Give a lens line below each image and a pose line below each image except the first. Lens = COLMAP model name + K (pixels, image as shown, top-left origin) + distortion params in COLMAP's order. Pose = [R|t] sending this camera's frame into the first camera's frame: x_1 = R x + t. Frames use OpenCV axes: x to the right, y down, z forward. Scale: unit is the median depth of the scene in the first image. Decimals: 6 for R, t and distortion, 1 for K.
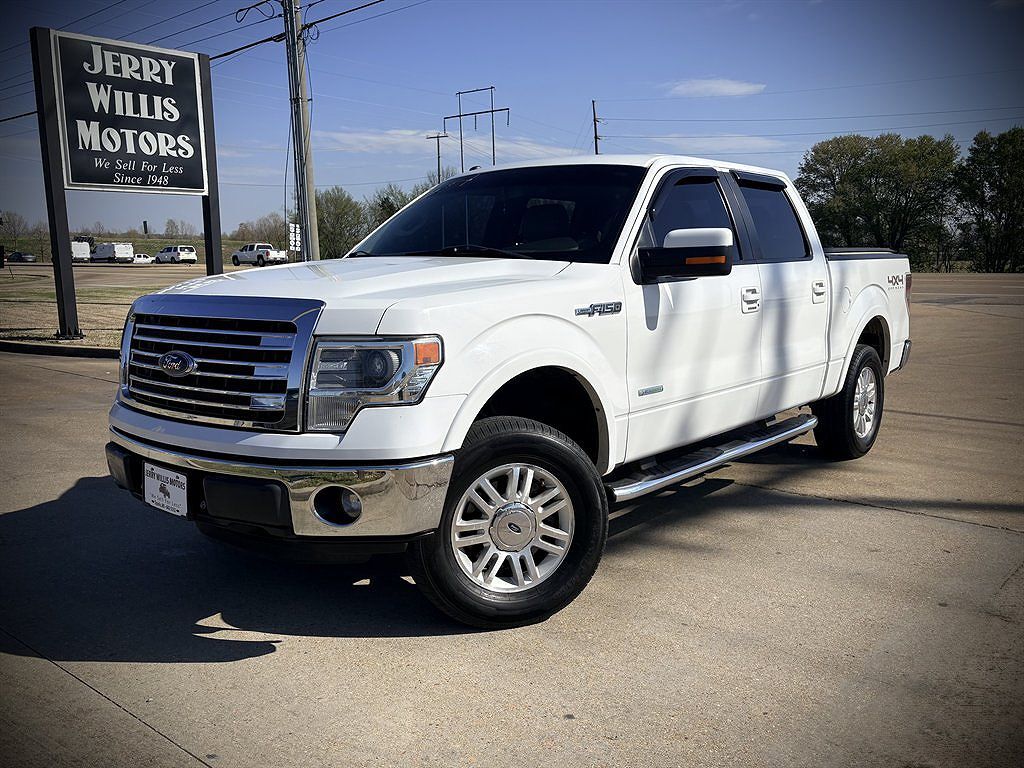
lens RADIAL K [[913.7, 0, 505.7], [0, 913.7, 400.1], [0, 0, 1]] dist [0.009201, 0.005605]
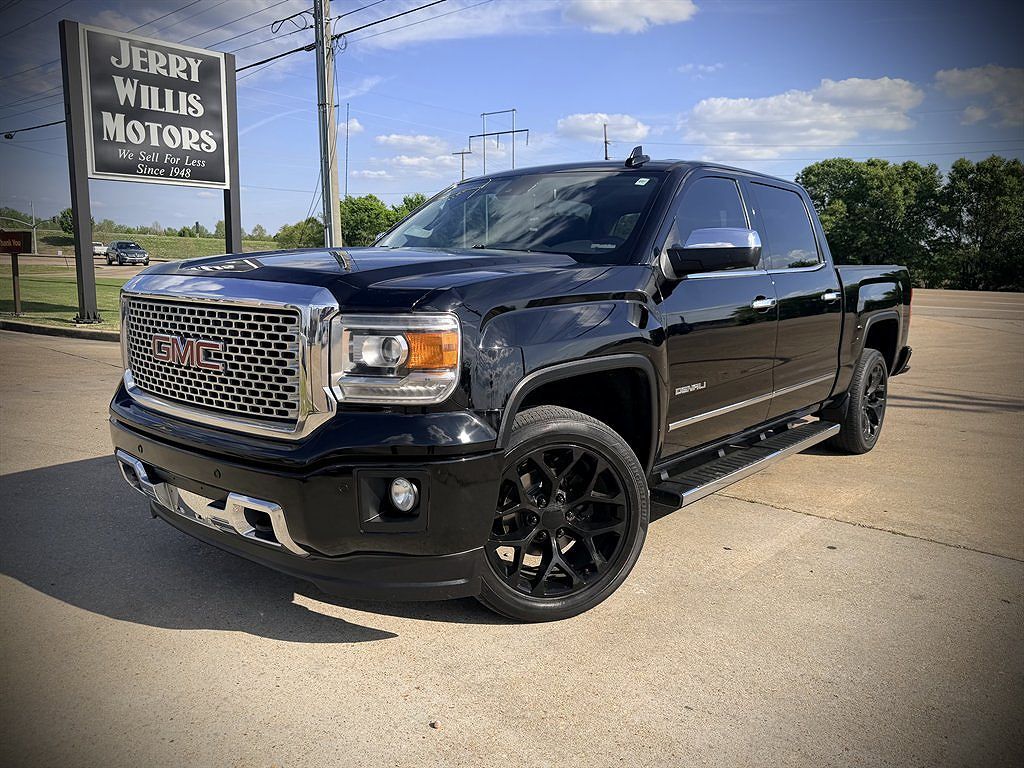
lens RADIAL K [[808.8, 0, 512.0], [0, 808.8, 384.0], [0, 0, 1]] dist [0.003297, -0.011756]
pose [[0.999435, 0.031913, -0.010513, 0.013333], [-0.032027, 0.999427, -0.010941, -0.002684], [0.010158, 0.011272, 0.999885, 0.091017]]
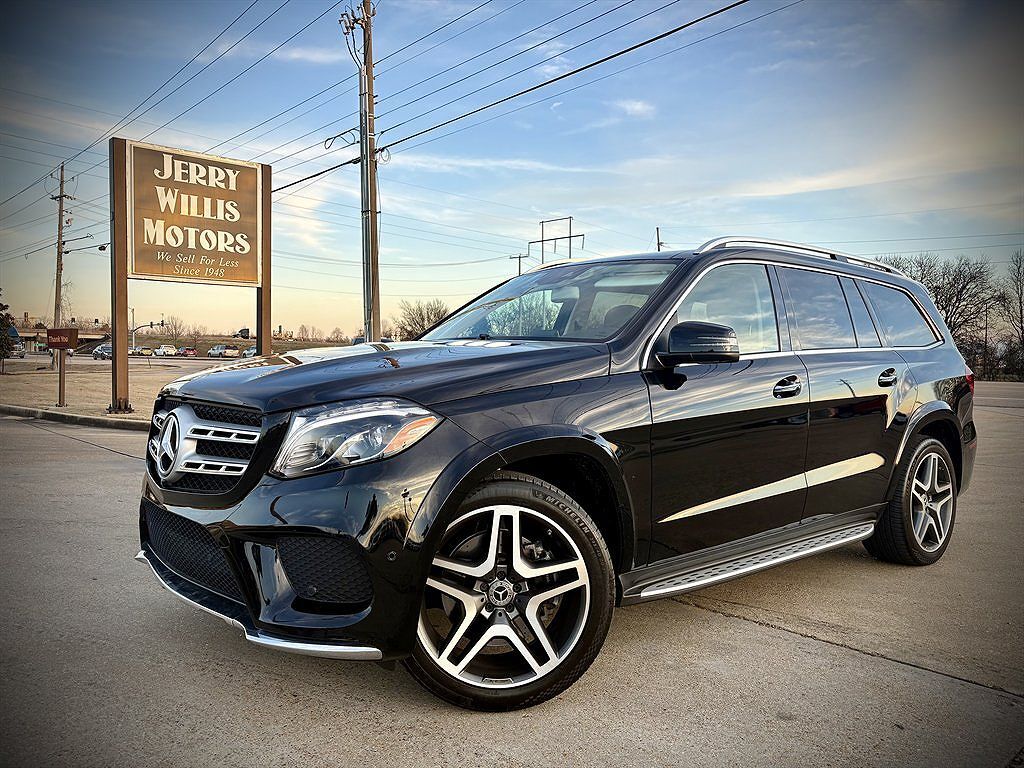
lens RADIAL K [[782.5, 0, 515.3], [0, 782.5, 371.8], [0, 0, 1]] dist [0.009758, 0.010210]
pose [[0.993645, 0.021862, -0.110418, 0.089239], [-0.037863, 0.988712, -0.144965, 0.001769], [0.106003, 0.148225, 0.983256, 0.127482]]
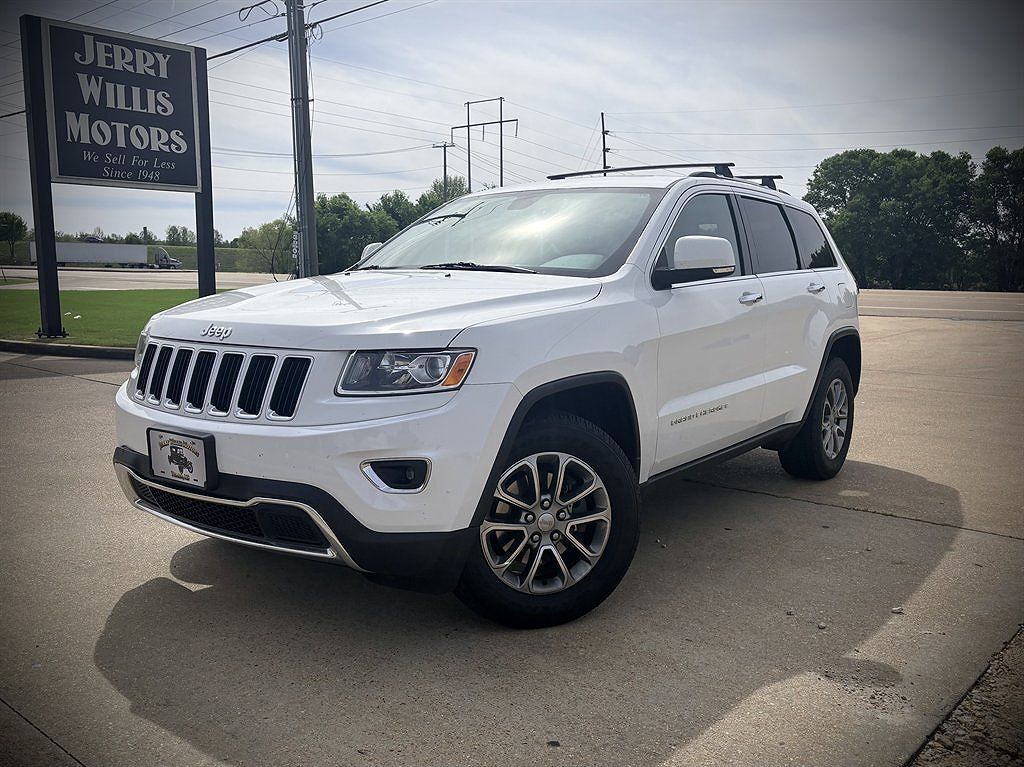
lens RADIAL K [[926.4, 0, 515.7], [0, 926.4, 388.0], [0, 0, 1]] dist [0.011607, 0.003845]
pose [[0.999849, 0.016565, 0.005311, 0.005310], [-0.016384, 0.999338, -0.032486, 0.009262], [-0.005846, 0.032394, 0.999458, 0.026742]]
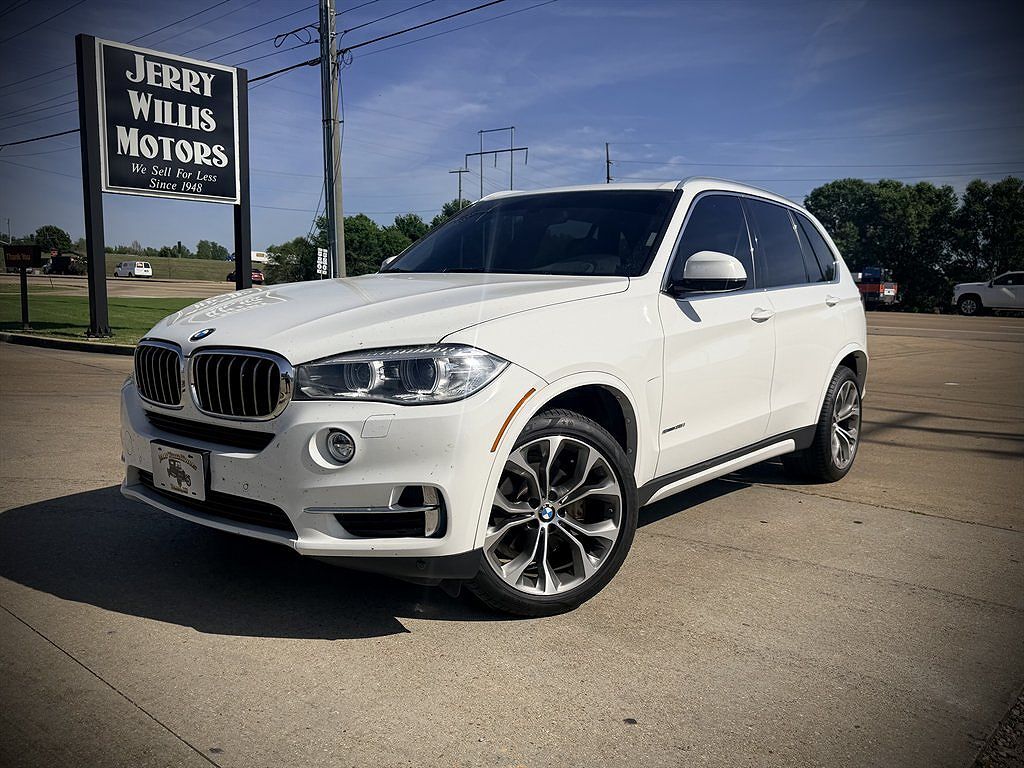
lens RADIAL K [[860.4, 0, 505.6], [0, 860.4, 404.3], [0, 0, 1]] dist [0.003571, -0.013898]
pose [[0.999288, 0.037211, -0.006160, -0.012340], [-0.037361, 0.998956, -0.026297, 0.016415], [0.005175, 0.026508, 0.999635, 0.040542]]
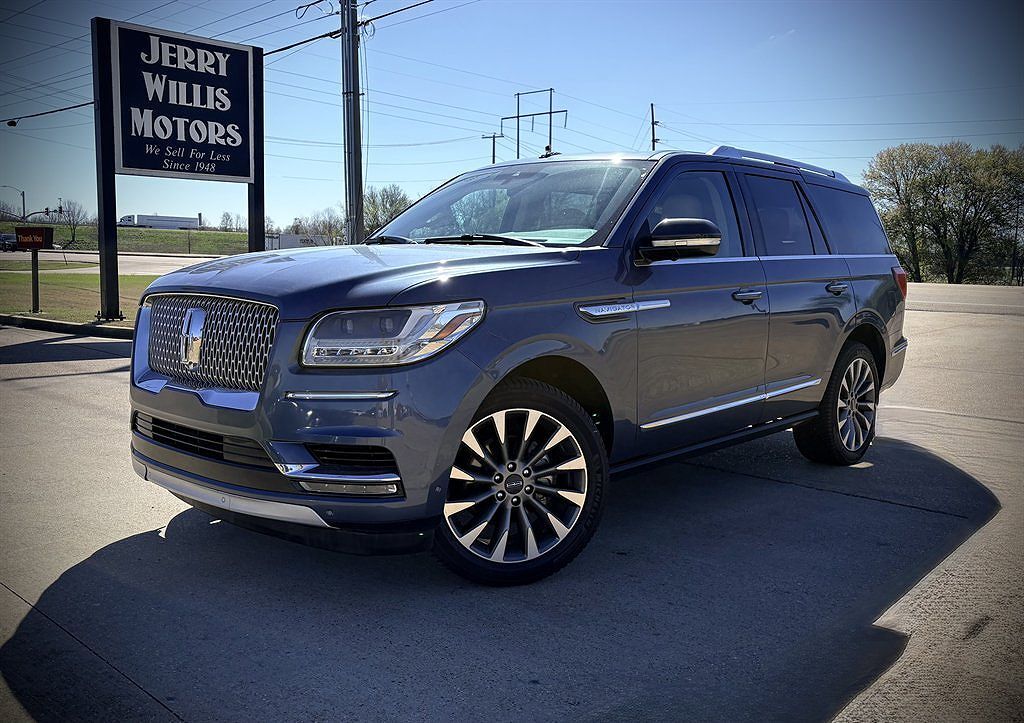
lens RADIAL K [[946.0, 0, 510.0], [0, 946.0, 331.7], [0, 0, 1]] dist [0.001402, 0.016868]
pose [[0.997973, 0.032568, -0.054682, 0.019494], [-0.036871, 0.996142, -0.079631, 0.012094], [0.051878, 0.081486, 0.995323, -0.009692]]
